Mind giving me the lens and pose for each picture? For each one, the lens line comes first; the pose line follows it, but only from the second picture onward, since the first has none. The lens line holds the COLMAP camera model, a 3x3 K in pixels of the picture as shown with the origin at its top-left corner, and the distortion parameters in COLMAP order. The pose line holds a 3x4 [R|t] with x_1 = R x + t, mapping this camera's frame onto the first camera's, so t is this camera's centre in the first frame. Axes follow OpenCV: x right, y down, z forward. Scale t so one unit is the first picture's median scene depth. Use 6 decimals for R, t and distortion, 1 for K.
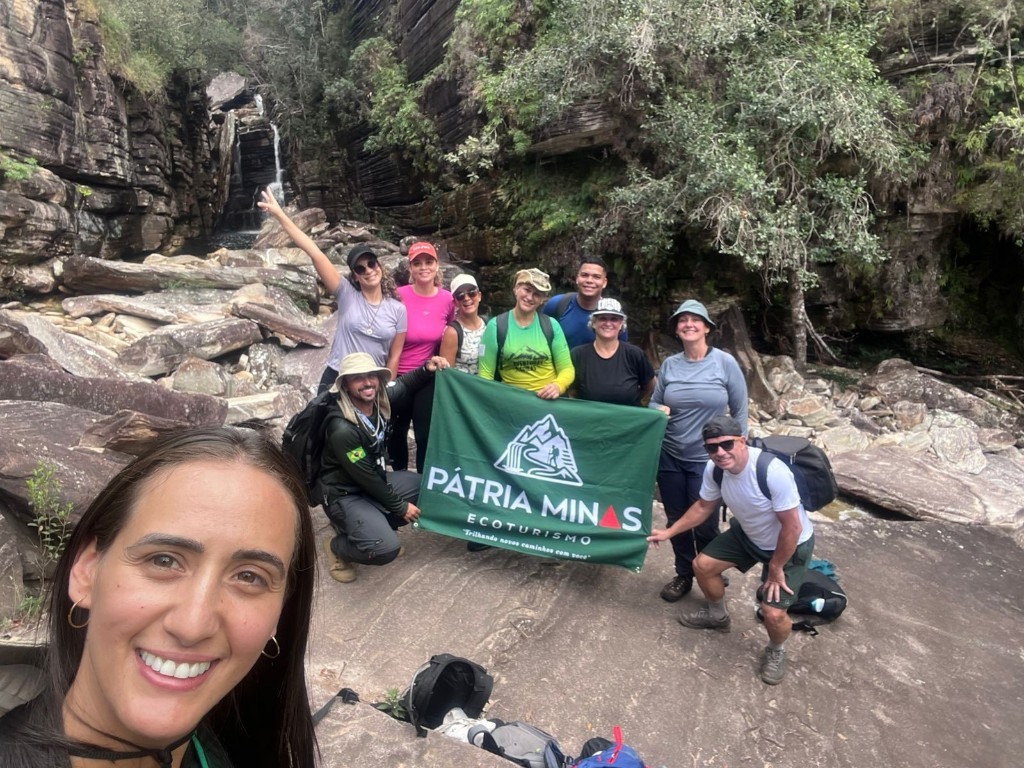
lens RADIAL K [[690.9, 0, 511.4], [0, 690.9, 387.1], [0, 0, 1]] dist [0.042619, -0.041615]
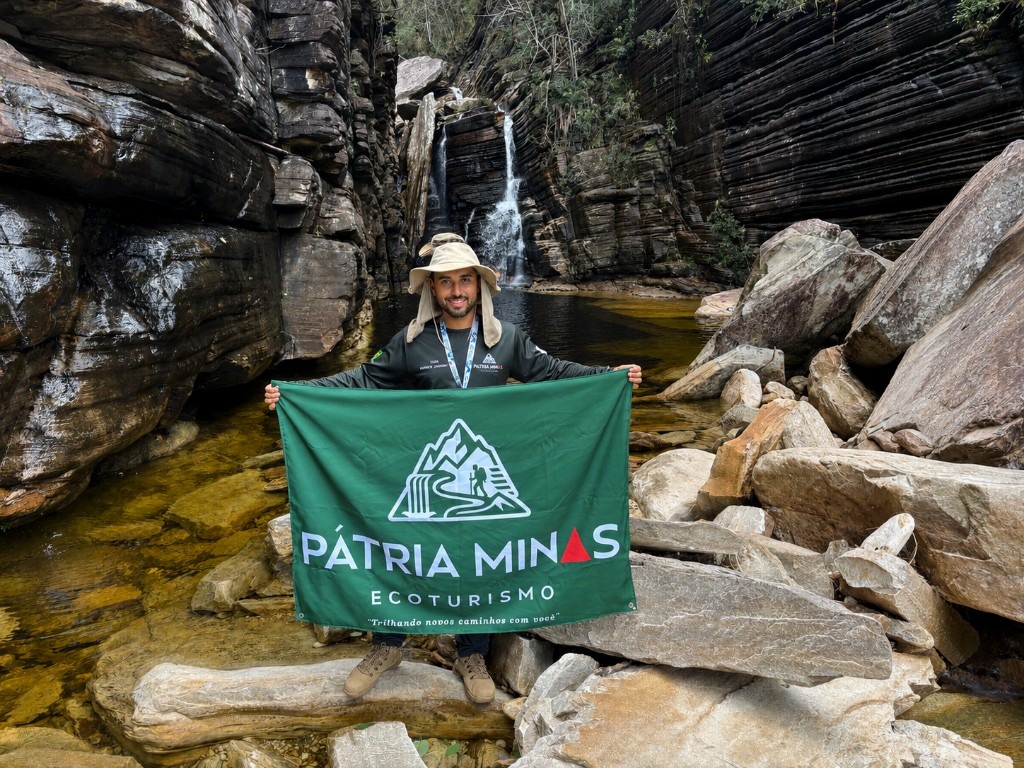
lens RADIAL K [[769.3, 0, 505.7], [0, 769.3, 394.6], [0, 0, 1]] dist [0.032445, -0.042385]
pose [[0.979153, 0.014070, -0.202637, -0.518730], [-0.029546, 0.996854, -0.073549, -0.221895], [0.200965, 0.078003, 0.976488, 0.983613]]
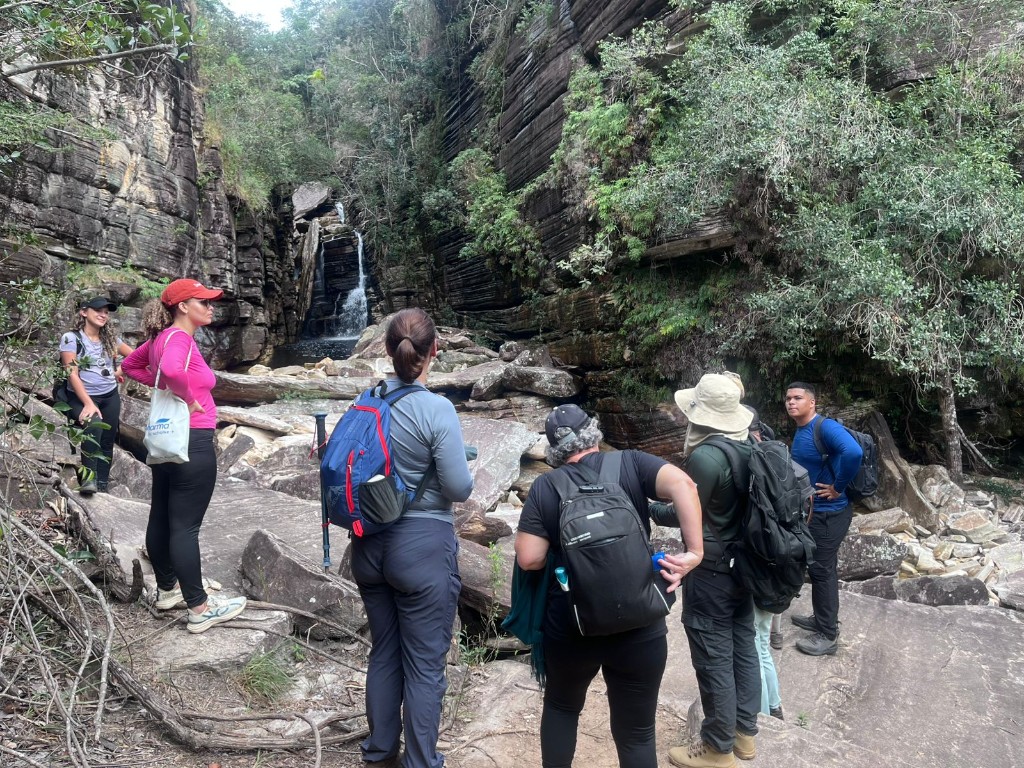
lens RADIAL K [[769.3, 0, 518.8], [0, 769.3, 386.7], [0, 0, 1]] dist [0.032445, -0.042385]
pose [[0.996210, -0.011620, -0.086201, -0.057542], [-0.001255, 0.989014, -0.147815, 0.003591], [0.086972, 0.147363, 0.985251, -0.061184]]
